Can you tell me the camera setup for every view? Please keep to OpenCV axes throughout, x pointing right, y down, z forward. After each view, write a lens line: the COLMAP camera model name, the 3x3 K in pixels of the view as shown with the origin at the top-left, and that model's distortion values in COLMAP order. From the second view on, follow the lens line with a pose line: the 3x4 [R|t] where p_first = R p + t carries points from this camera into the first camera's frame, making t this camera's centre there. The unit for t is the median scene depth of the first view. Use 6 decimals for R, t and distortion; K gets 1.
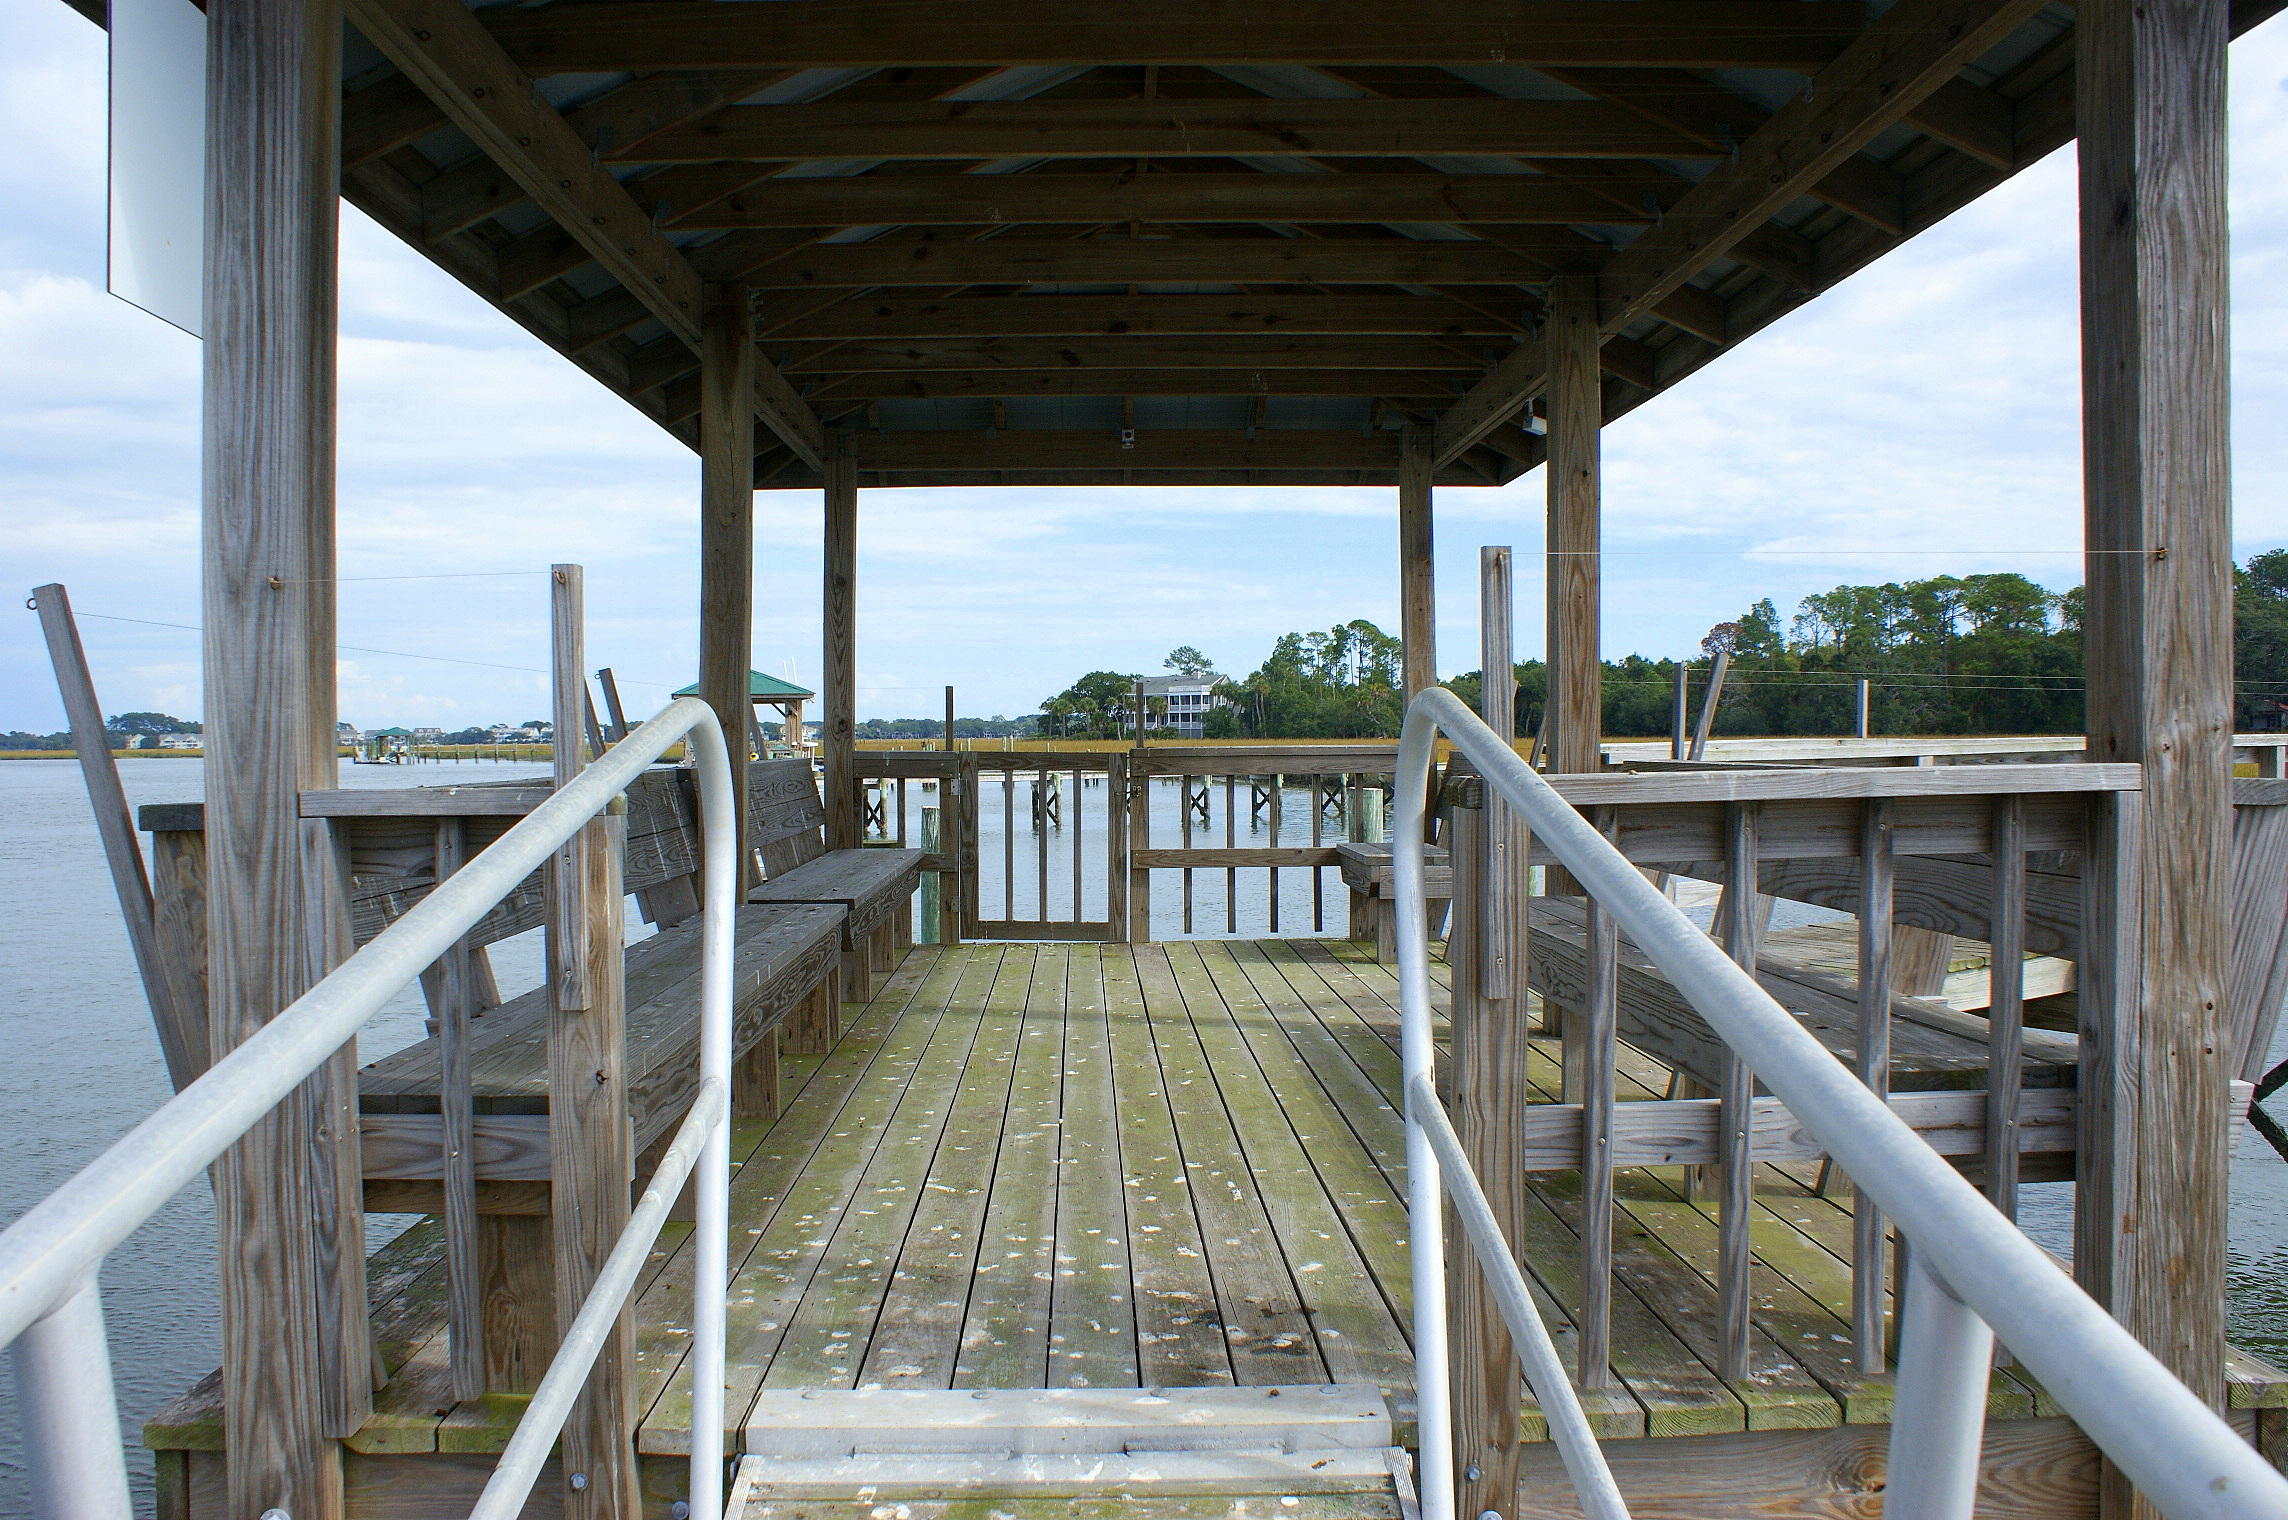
lens RADIAL K [[1834.0, 0, 1127.5], [0, 1834.0, 774.0], [0, 0, 1]] dist [-0.156946, 0.151132]
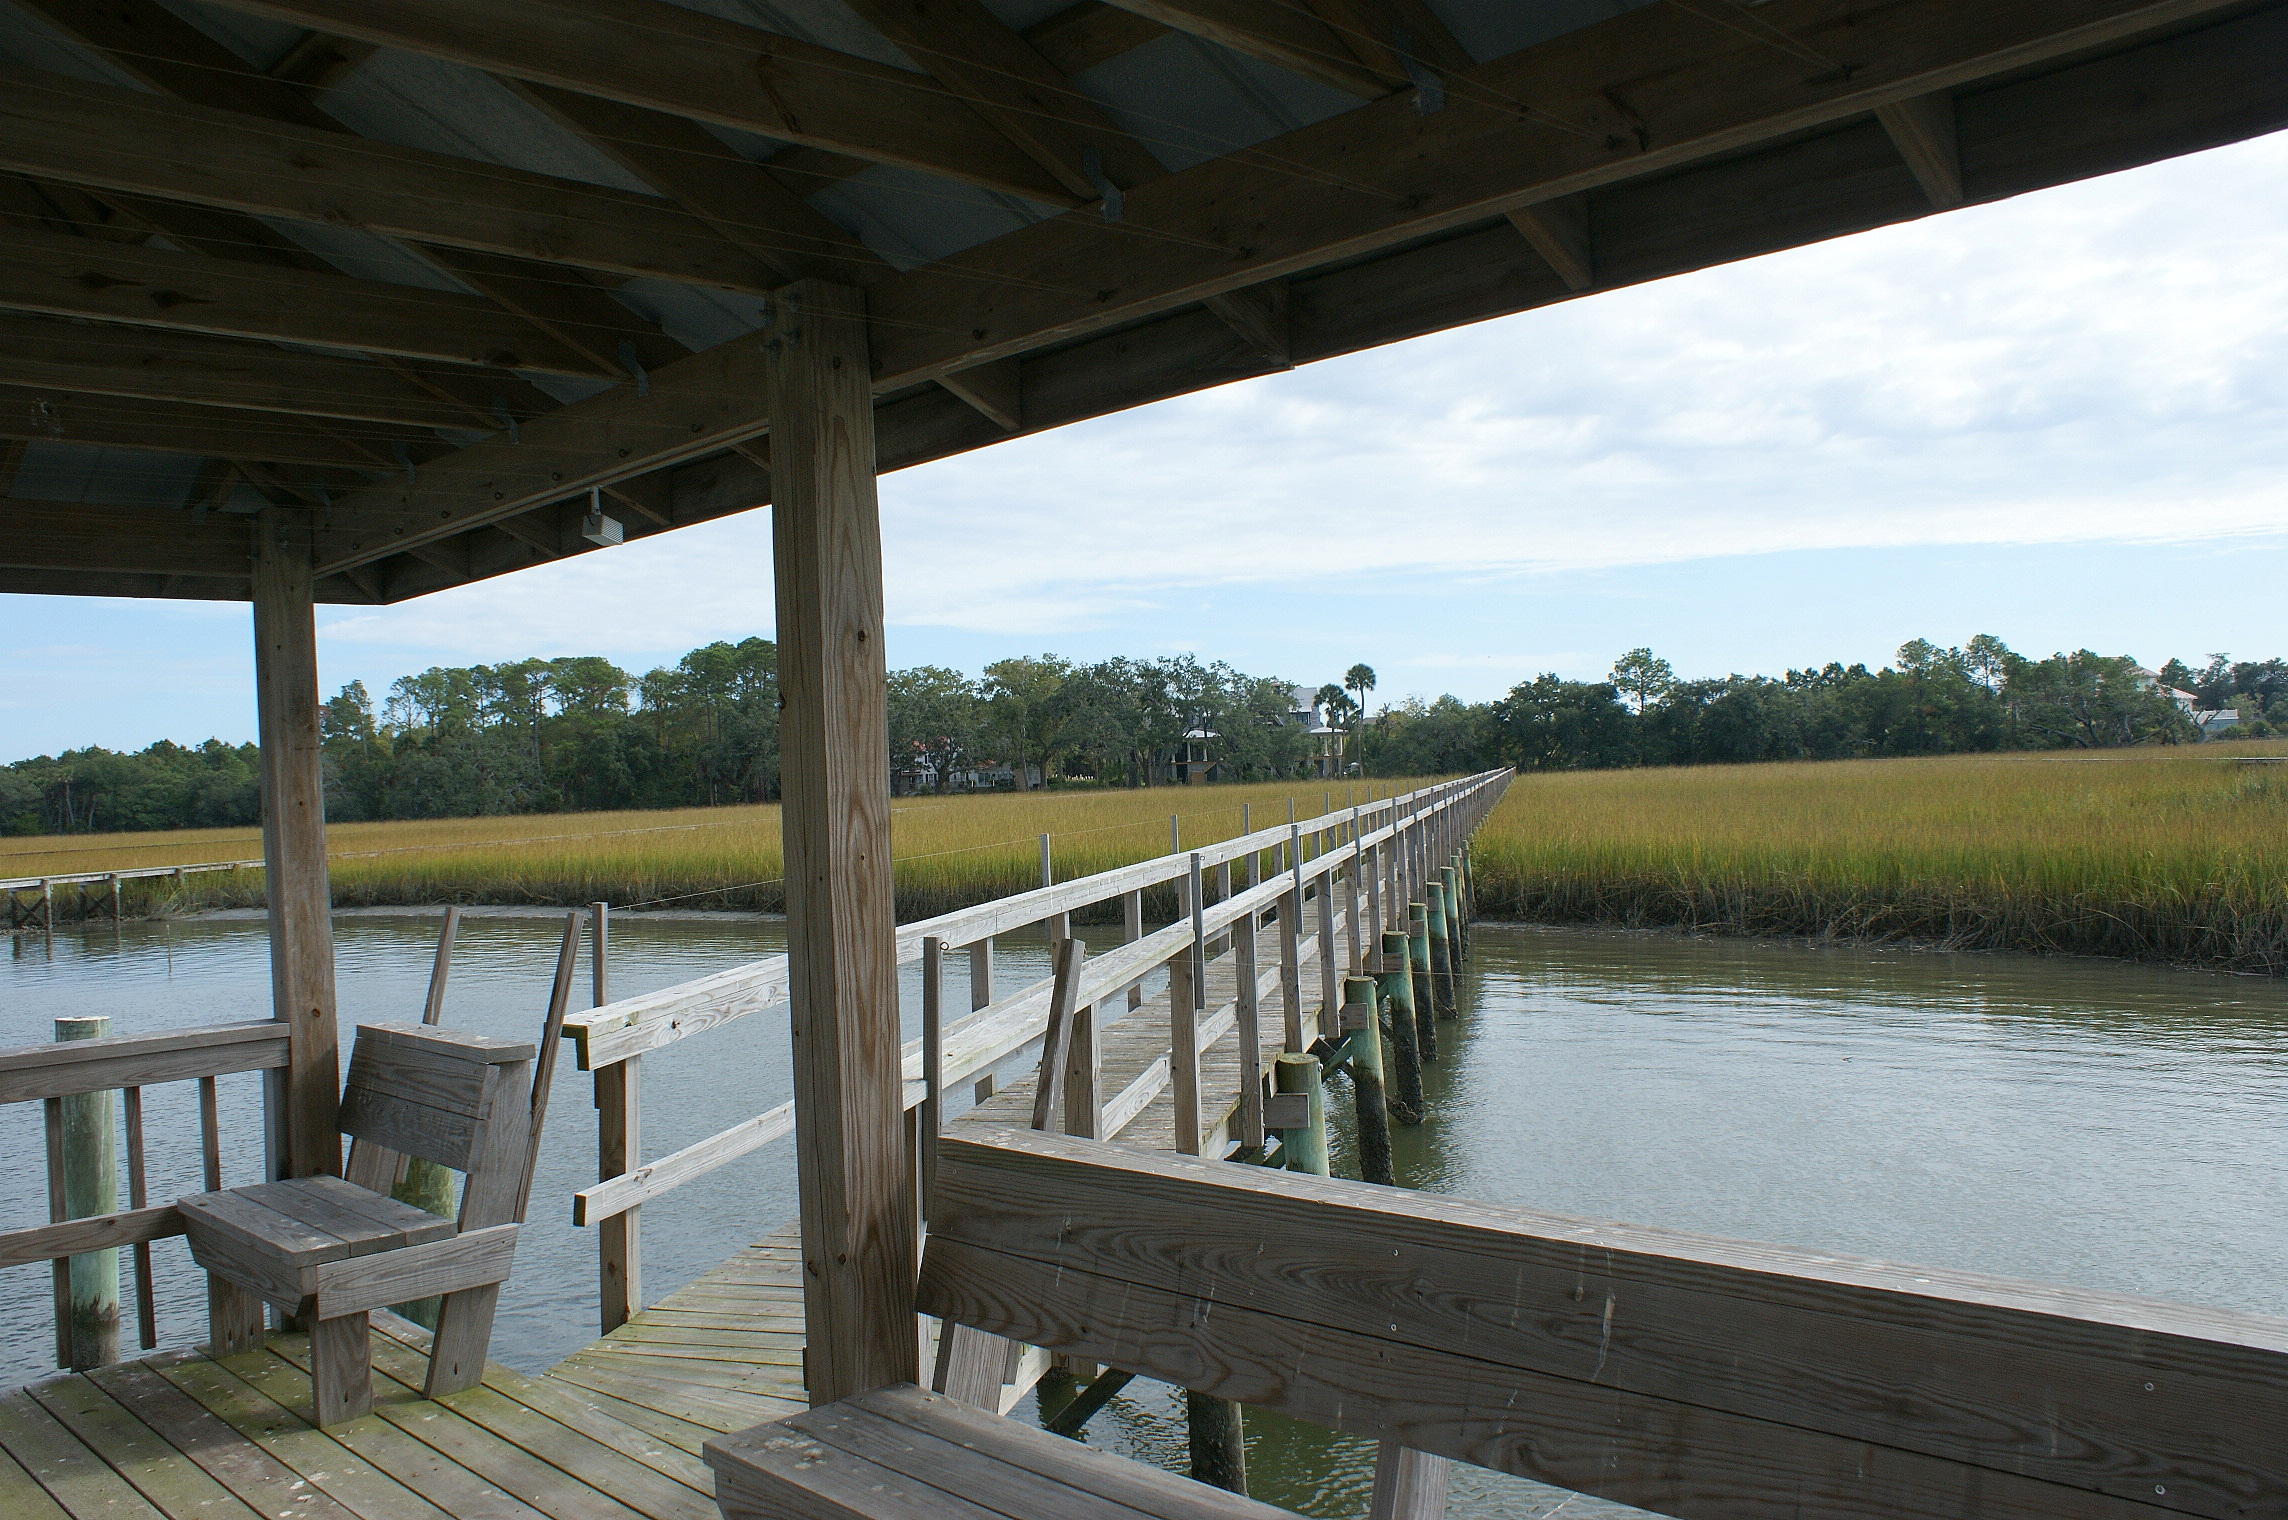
lens RADIAL K [[1818.2, 0, 1132.9], [0, 1818.2, 772.1], [0, 0, 1]] dist [-0.156399, 0.135923]
pose [[0.724891, -0.021898, 0.688515, -0.049346], [0.052229, 0.998365, -0.023236, -0.071124], [-0.686880, 0.052804, 0.724850, 0.358789]]
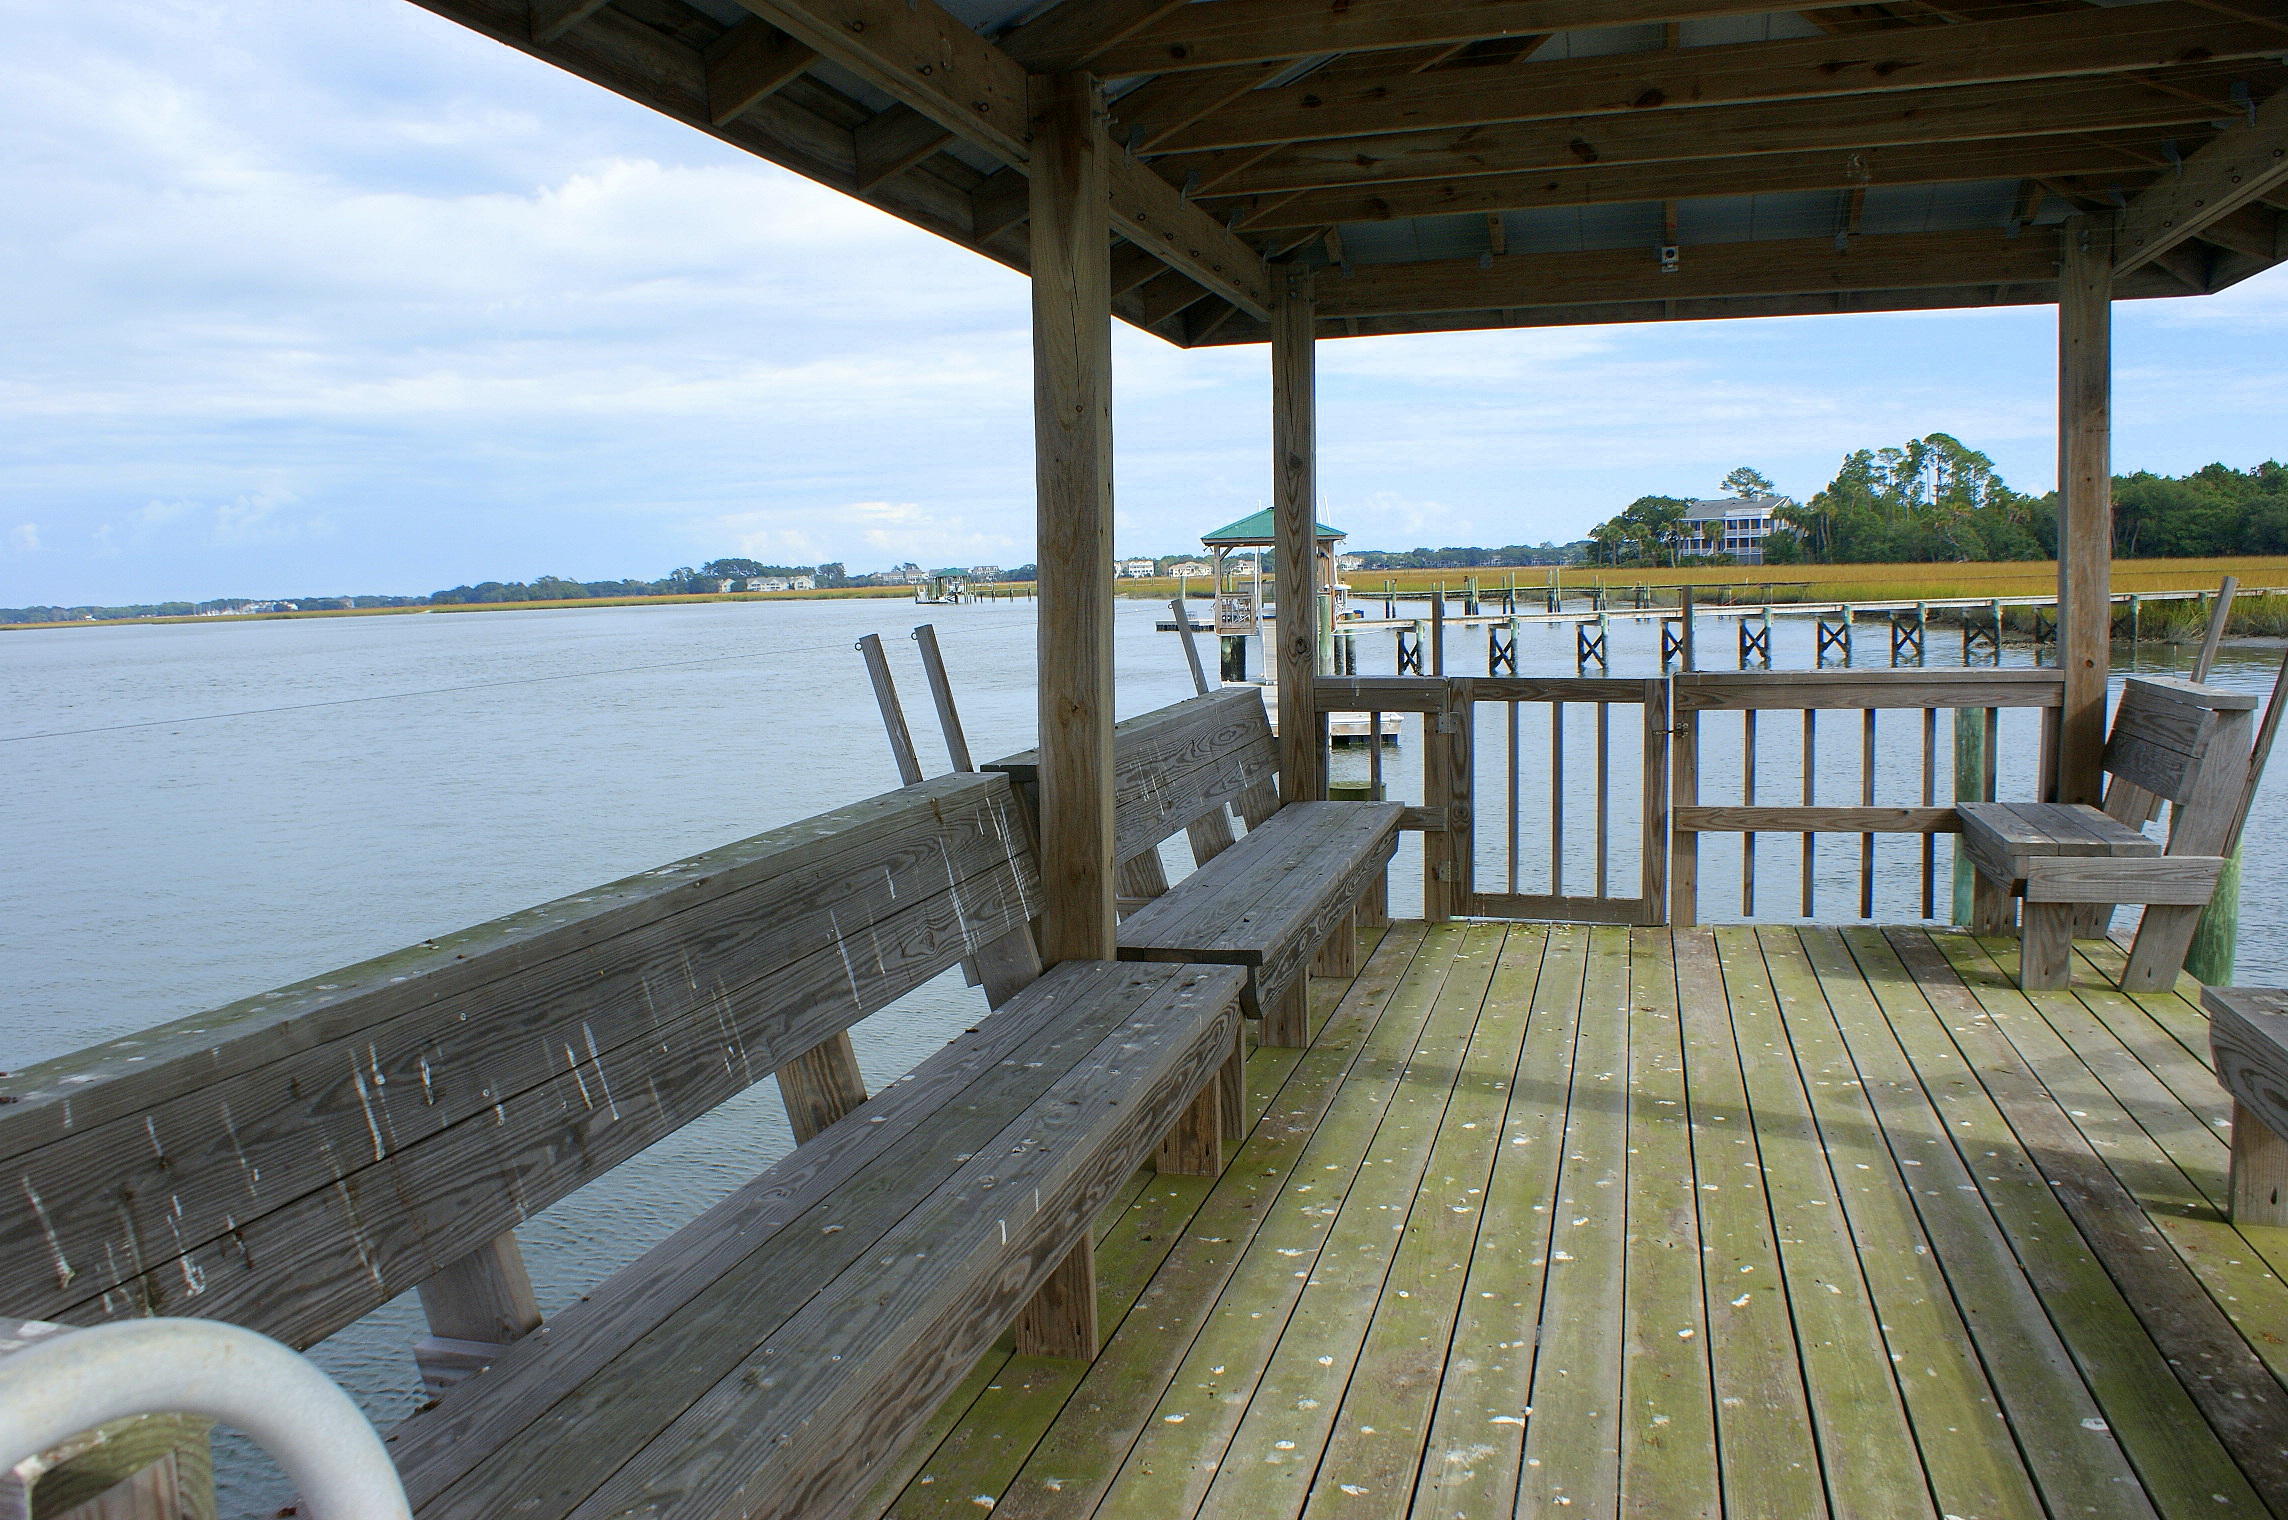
lens RADIAL K [[1834.0, 0, 1127.5], [0, 1834.0, 774.0], [0, 0, 1]] dist [-0.156946, 0.151132]
pose [[0.956238, 0.010527, -0.292399, 0.004650], [0.016876, 0.995704, 0.091039, -0.044194], [0.292101, -0.091990, 0.951953, 0.217117]]
